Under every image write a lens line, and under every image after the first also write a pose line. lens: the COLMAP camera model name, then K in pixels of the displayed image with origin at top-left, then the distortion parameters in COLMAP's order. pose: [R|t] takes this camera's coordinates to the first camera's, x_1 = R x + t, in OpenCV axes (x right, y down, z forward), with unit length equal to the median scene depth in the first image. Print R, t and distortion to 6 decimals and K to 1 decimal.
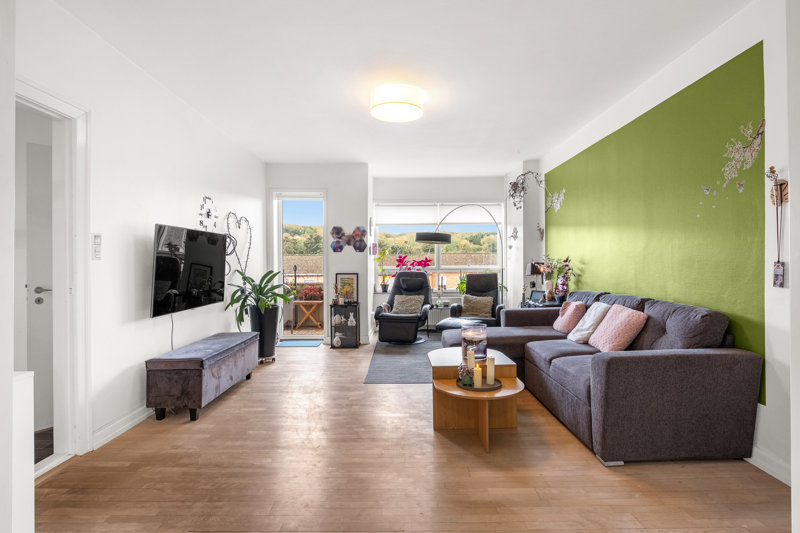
lens RADIAL K [[410.7, 0, 401.8], [0, 410.7, 262.8], [0, 0, 1]] dist [-0.000790, -0.000290]
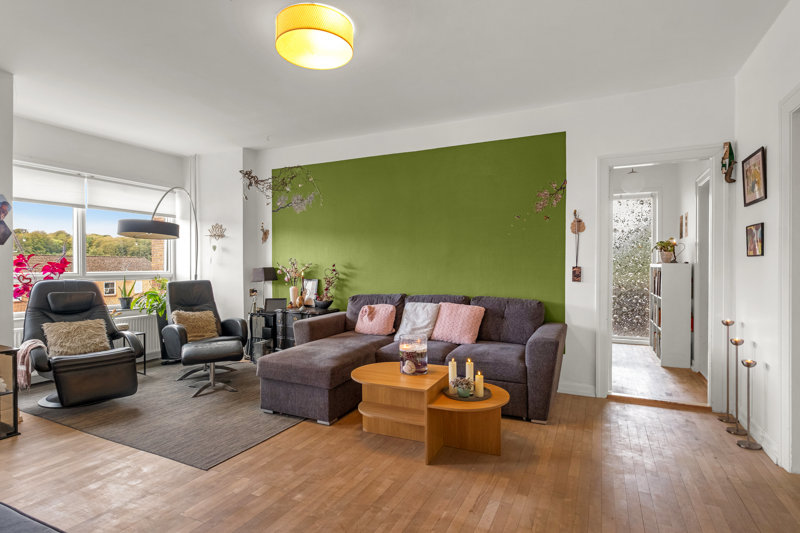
lens RADIAL K [[420.9, 0, 401.8], [0, 420.9, 271.2], [0, 0, 1]] dist [-0.001479, -0.000880]
pose [[0.431544, -0.003728, 0.902084, -0.350350], [-0.002251, 0.999984, 0.005209, 0.002719], [-0.902089, -0.004279, 0.431529, 0.330350]]
